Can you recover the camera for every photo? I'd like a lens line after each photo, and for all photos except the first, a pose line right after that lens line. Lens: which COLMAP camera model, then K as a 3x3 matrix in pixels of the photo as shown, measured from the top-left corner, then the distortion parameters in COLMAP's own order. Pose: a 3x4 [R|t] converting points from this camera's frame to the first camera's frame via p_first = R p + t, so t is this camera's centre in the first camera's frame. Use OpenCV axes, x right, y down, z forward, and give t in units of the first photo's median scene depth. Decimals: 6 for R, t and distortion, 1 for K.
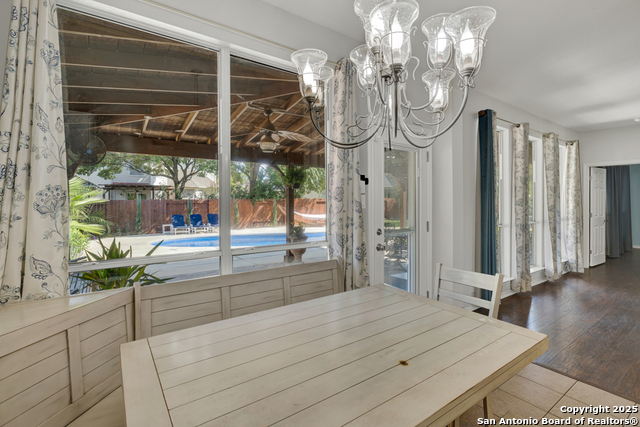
lens RADIAL K [[296.9, 0, 316.9], [0, 296.9, 204.2], [0, 0, 1]] dist [-0.003107, -0.000460]
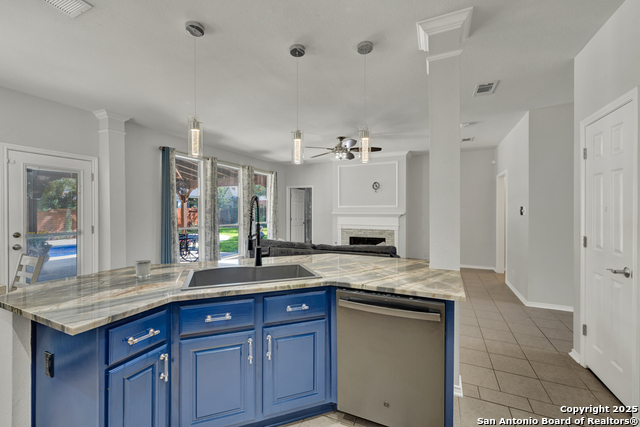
lens RADIAL K [[271.9, 0, 345.1], [0, 271.9, 211.3], [0, 0, 1]] dist [-0.003995, 0.002098]
pose [[0.858508, -0.004266, 0.512783, 0.509133], [0.008032, 0.999955, -0.005128, 0.005439], [-0.512737, 0.008521, 0.858503, -0.441539]]
